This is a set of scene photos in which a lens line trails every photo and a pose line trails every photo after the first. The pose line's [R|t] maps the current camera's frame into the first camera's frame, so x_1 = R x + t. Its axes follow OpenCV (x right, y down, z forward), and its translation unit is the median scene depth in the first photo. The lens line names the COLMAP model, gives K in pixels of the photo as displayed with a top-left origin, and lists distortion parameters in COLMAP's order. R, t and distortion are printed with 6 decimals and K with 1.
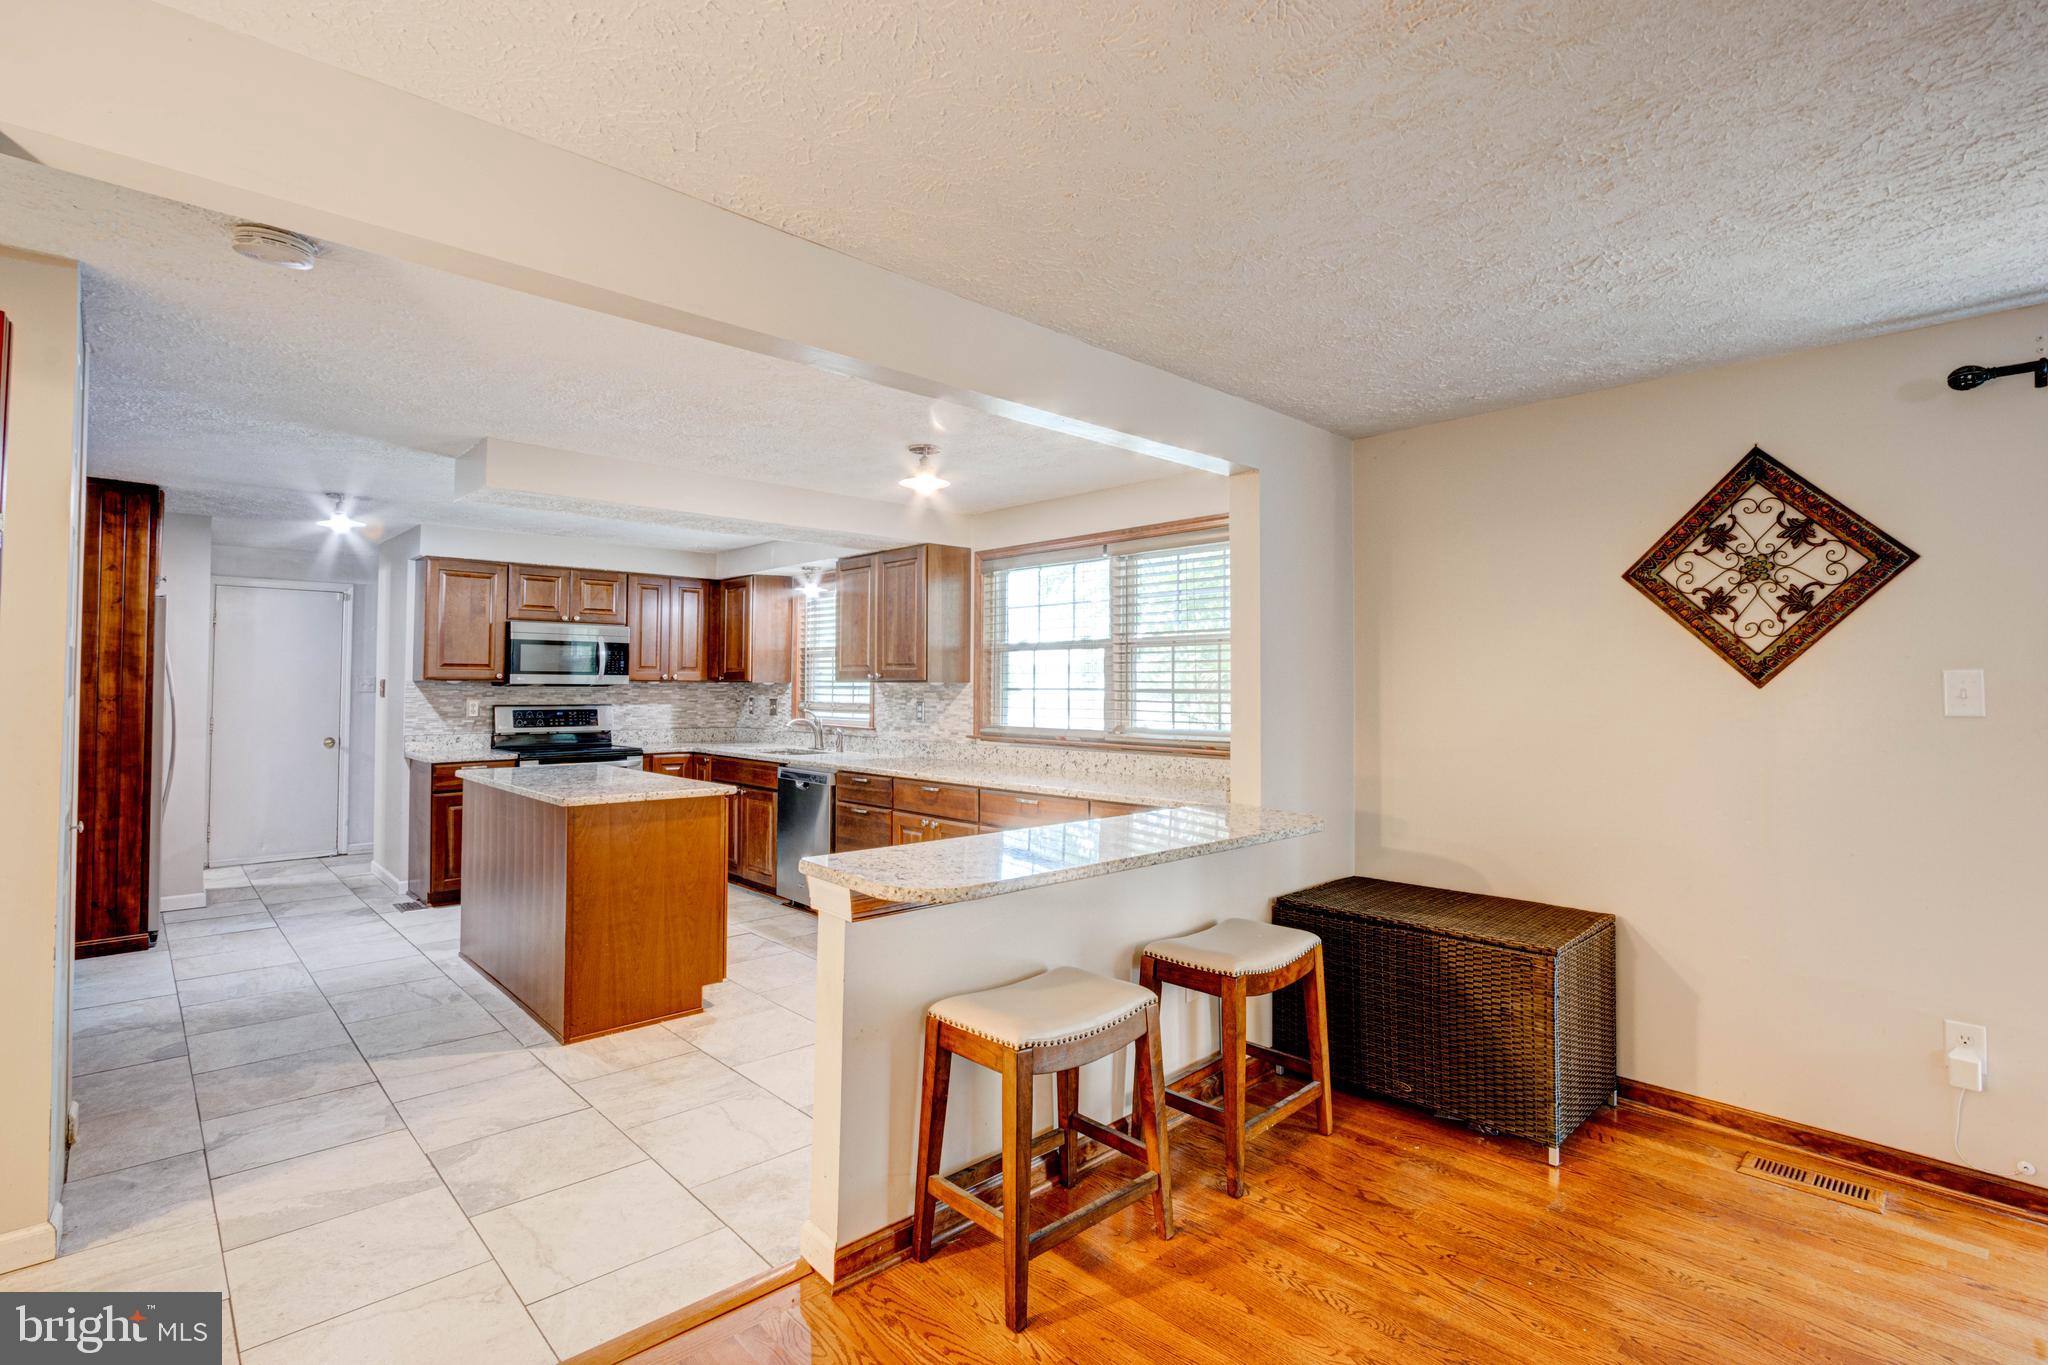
lens RADIAL K [[955.7, 0, 1033.9], [0, 955.7, 674.5], [0, 0, 1]] dist [-0.014410, -0.000080]
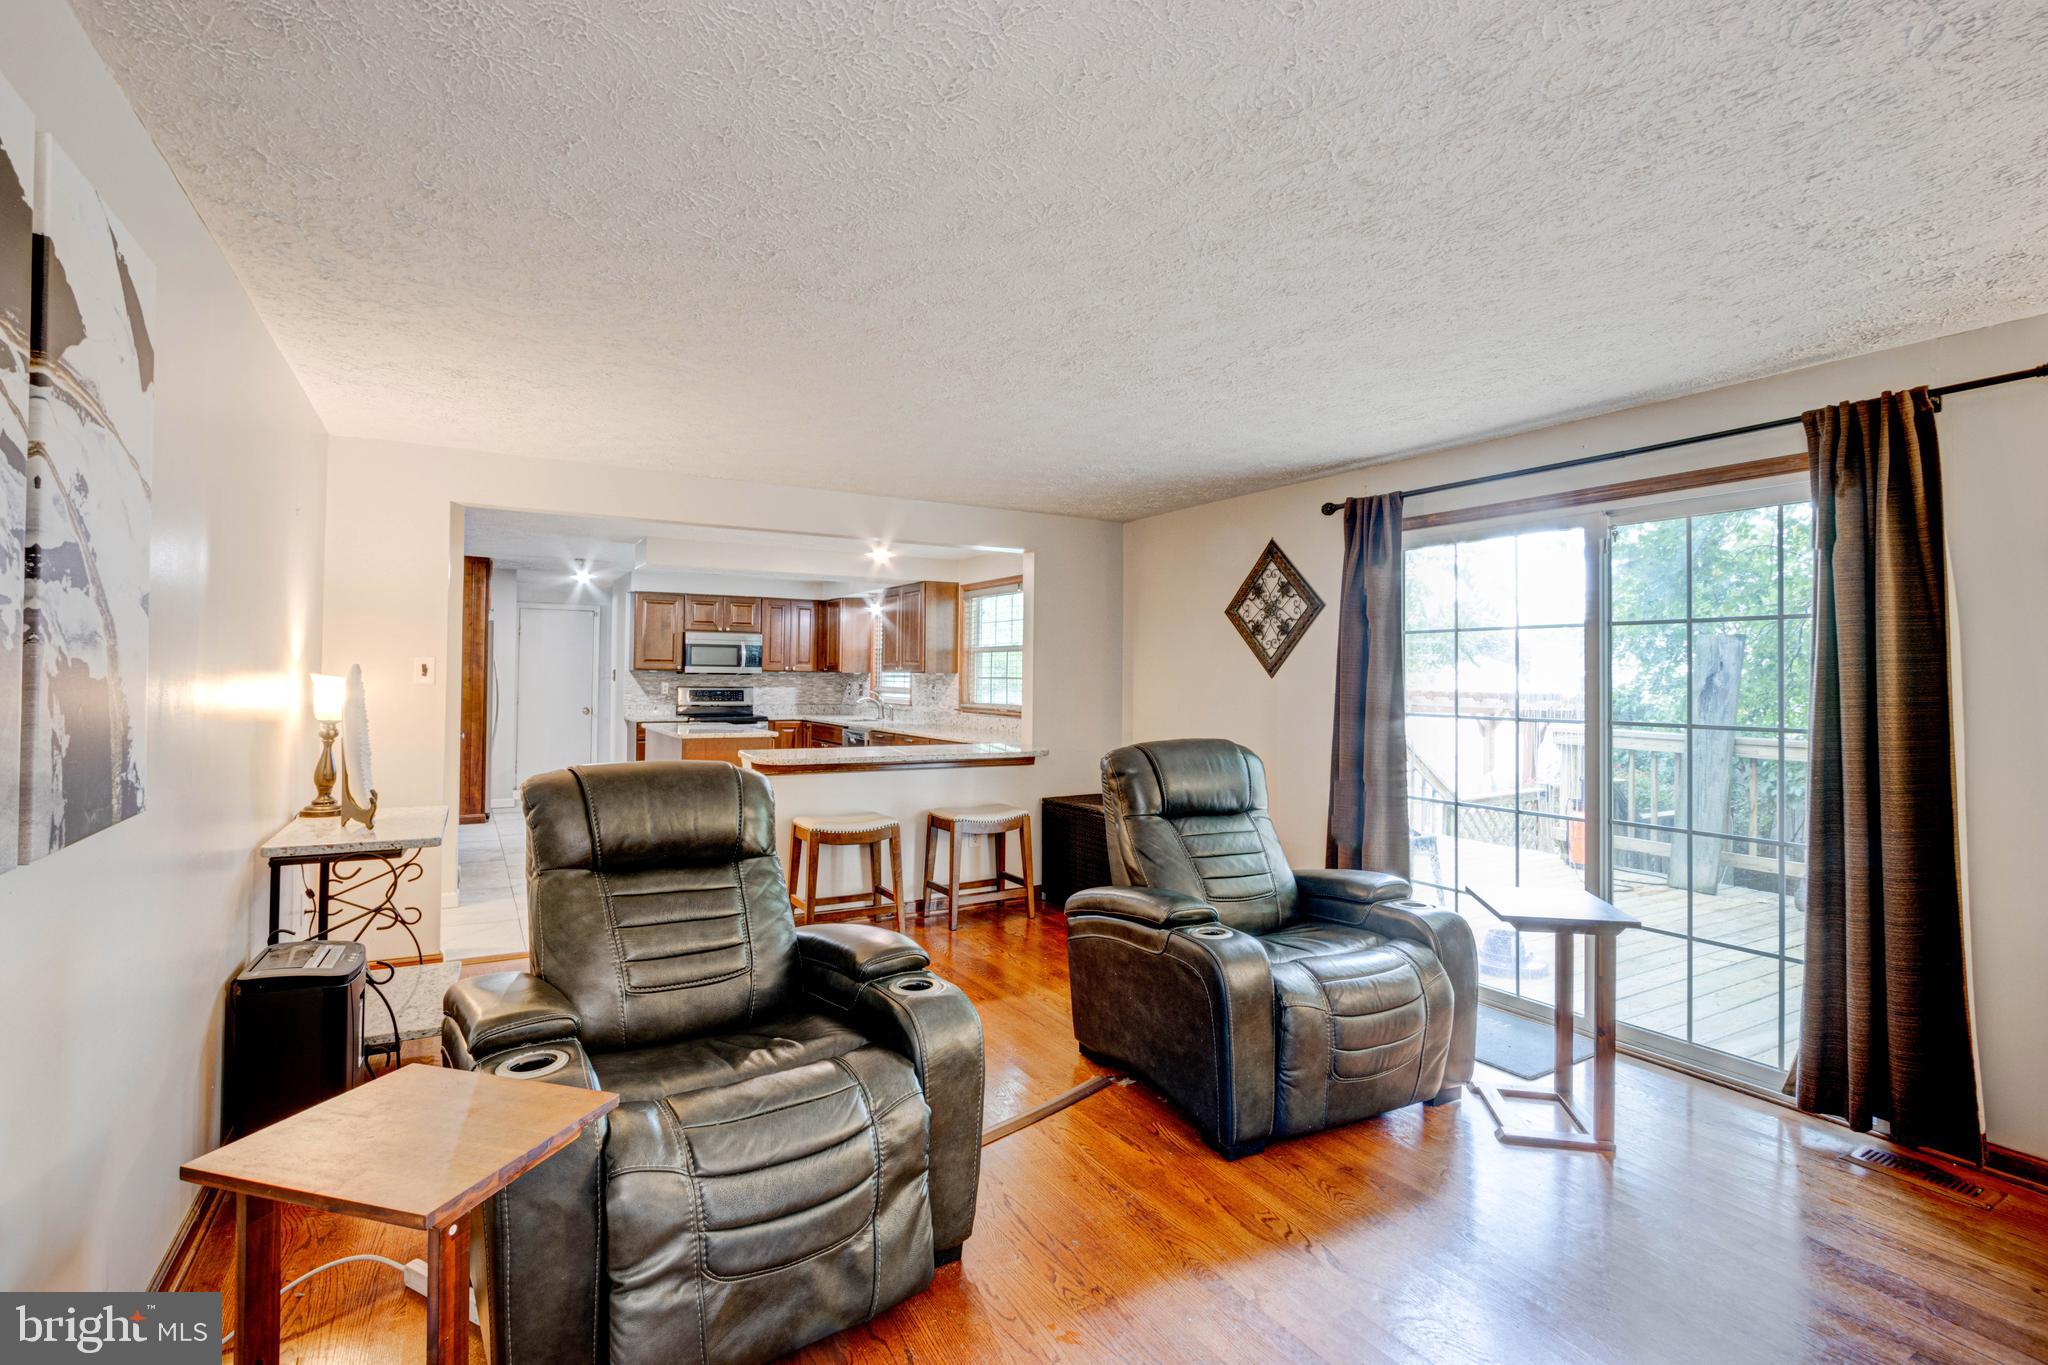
lens RADIAL K [[942.6, 0, 1024.2], [0, 942.6, 674.7], [0, 0, 1]] dist [-0.016034, 0.000839]
pose [[0.975009, 0.005619, -0.222095, 0.362260], [-0.003668, 0.999951, 0.009195, -0.003043], [0.222136, -0.008150, 0.974982, -0.405938]]
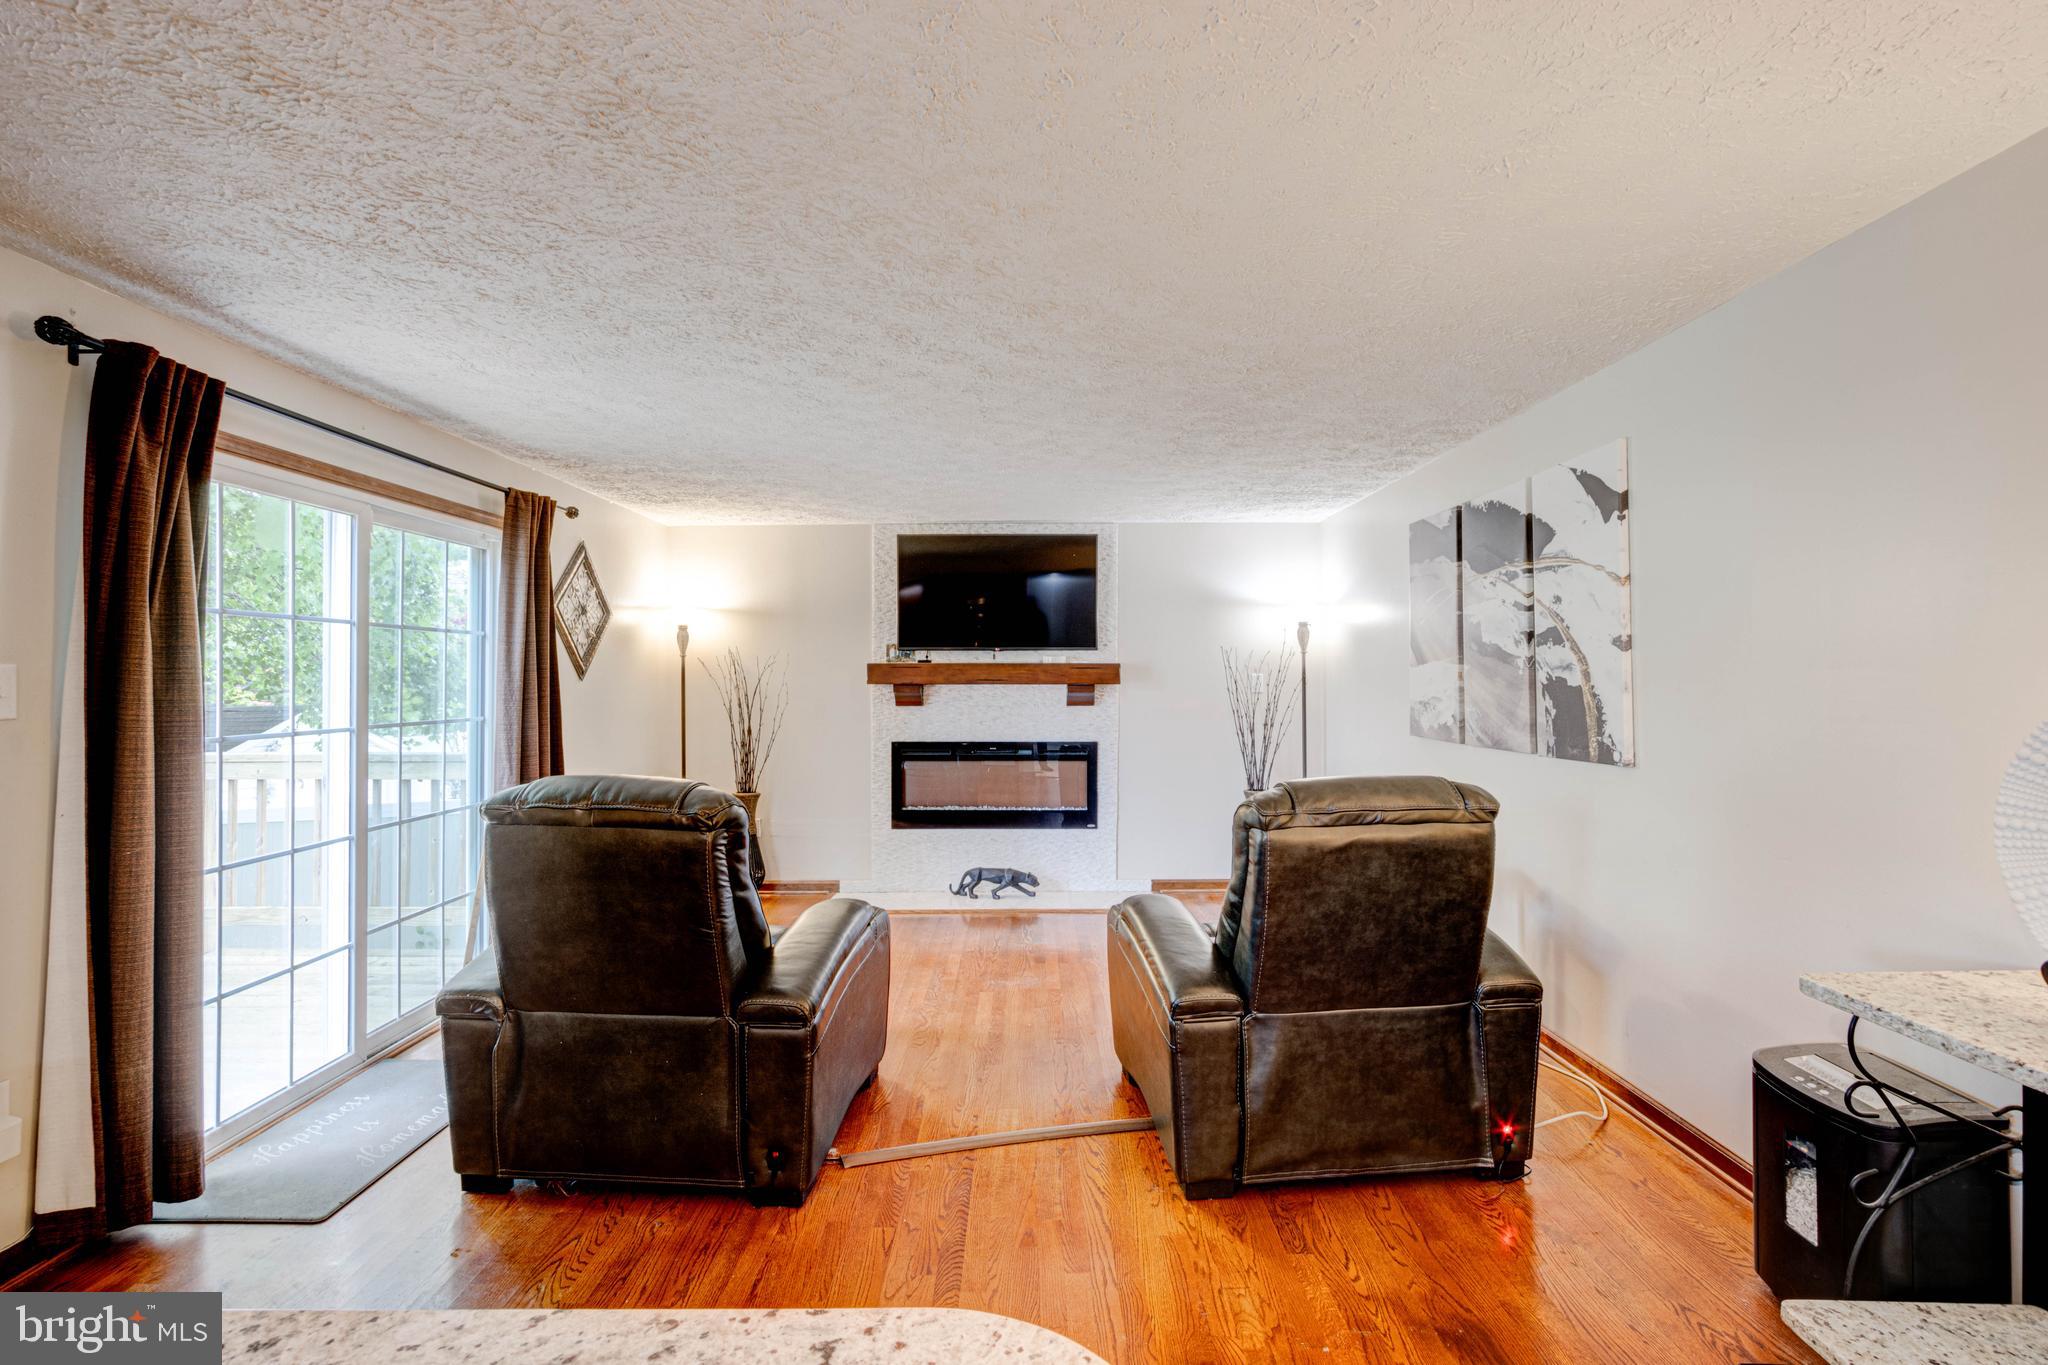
lens RADIAL K [[953.8, 0, 1005.6], [0, 953.8, 672.2], [0, 0, 1]] dist [-0.010502, -0.000312]
pose [[-0.711460, 0.003807, 0.702716, -0.115176], [-0.008570, 0.999864, -0.014094, 0.004551], [-0.702674, -0.016050, -0.711331, 0.440774]]
